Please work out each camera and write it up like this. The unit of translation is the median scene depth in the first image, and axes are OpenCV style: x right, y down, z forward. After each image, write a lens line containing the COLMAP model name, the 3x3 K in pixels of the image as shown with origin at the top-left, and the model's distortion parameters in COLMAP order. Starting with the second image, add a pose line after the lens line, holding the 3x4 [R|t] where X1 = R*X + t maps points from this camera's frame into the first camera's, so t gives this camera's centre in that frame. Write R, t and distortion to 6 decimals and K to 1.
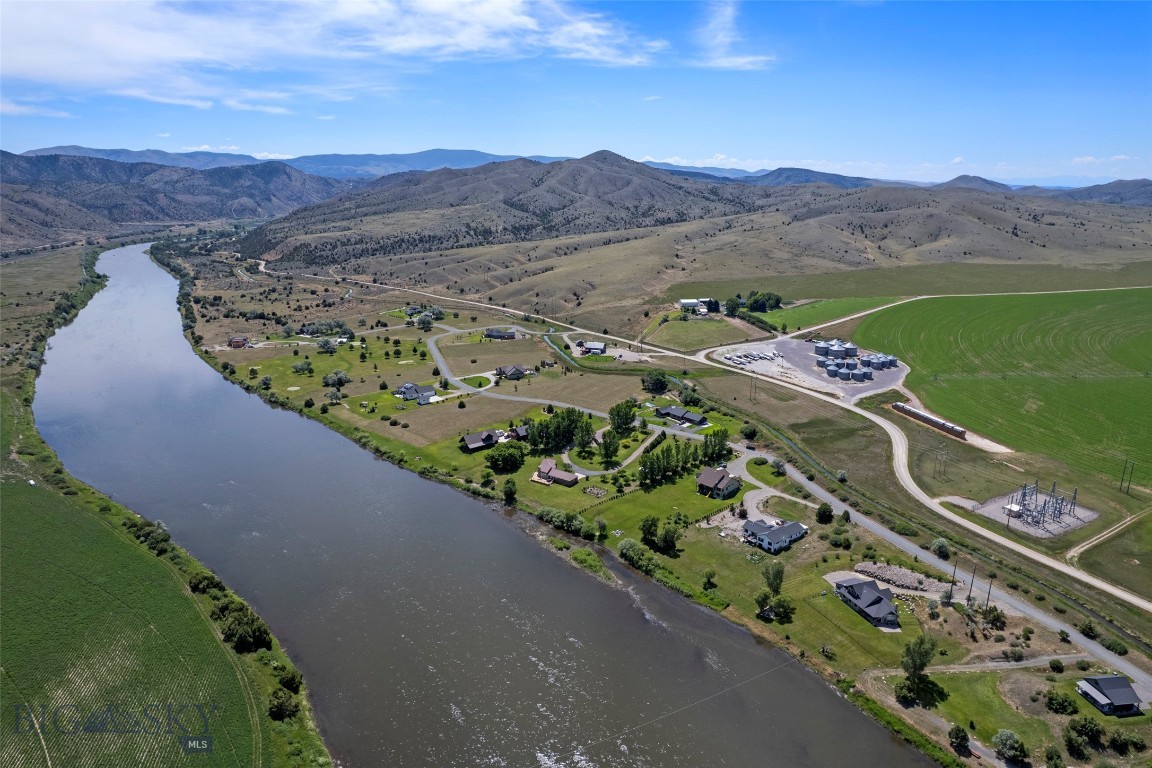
lens RADIAL K [[732.5, 0, 578.0], [0, 732.5, 406.4], [0, 0, 1]] dist [-0.073835, 0.061732]
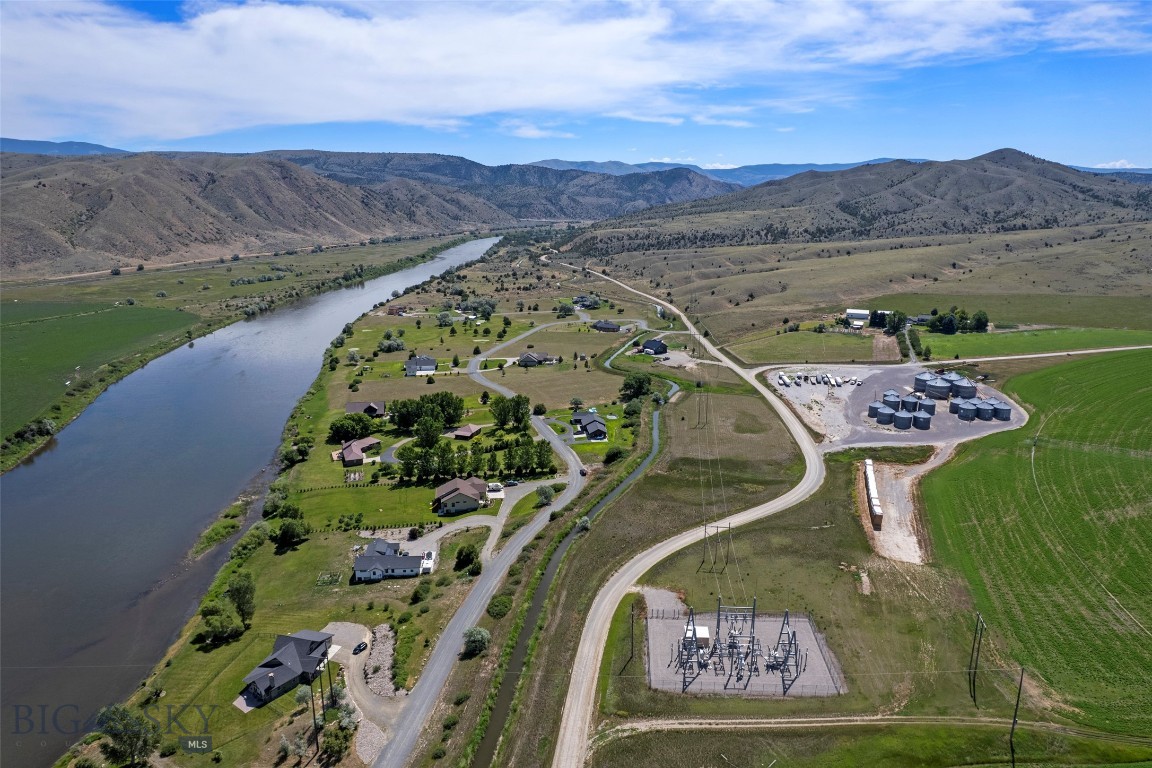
lens RADIAL K [[739.7, 0, 579.6], [0, 739.7, 384.8], [0, 0, 1]] dist [-0.082268, 0.071287]
pose [[0.838447, 0.134948, -0.528011, 0.137732], [-0.157971, 0.987443, 0.001522, -0.007805], [0.521586, 0.082134, 0.849236, 0.070063]]
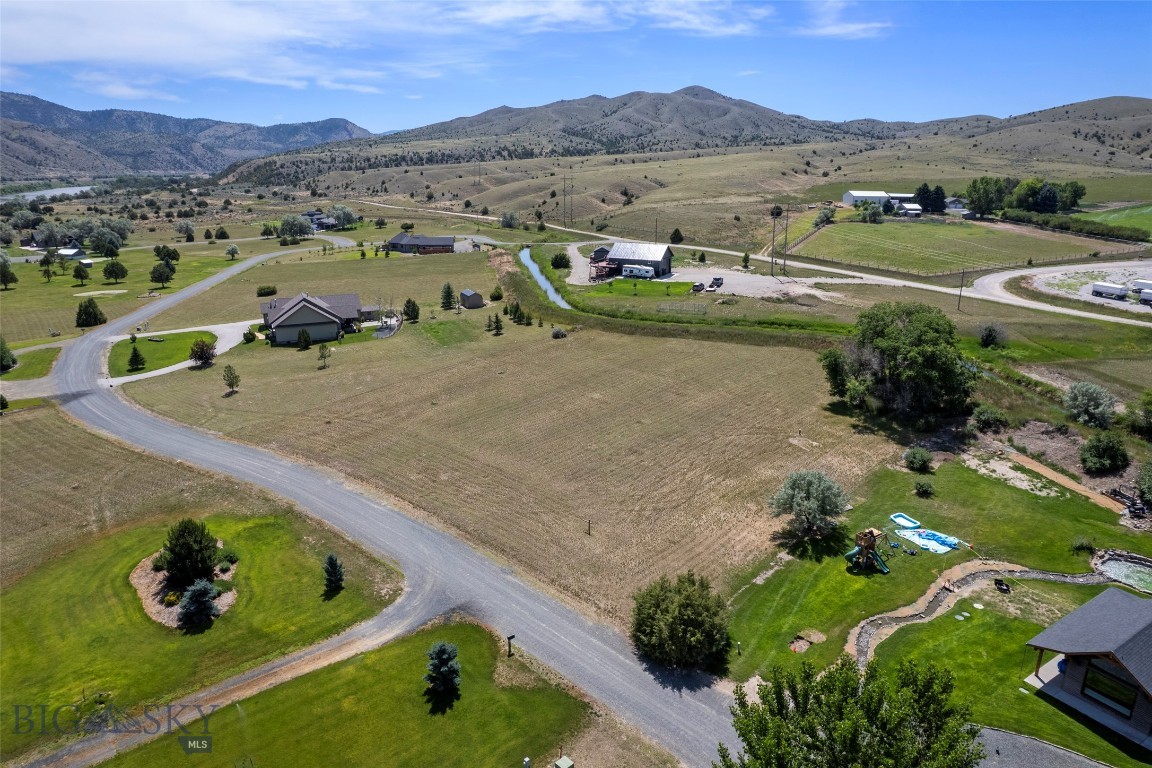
lens RADIAL K [[738.4, 0, 579.4], [0, 738.4, 388.5], [0, 0, 1]] dist [-0.083063, 0.073635]
pose [[0.993212, 0.034289, -0.111150, 0.011756], [-0.034383, 0.999408, 0.001064, -0.007535], [0.111121, 0.002765, 0.993803, 0.221363]]
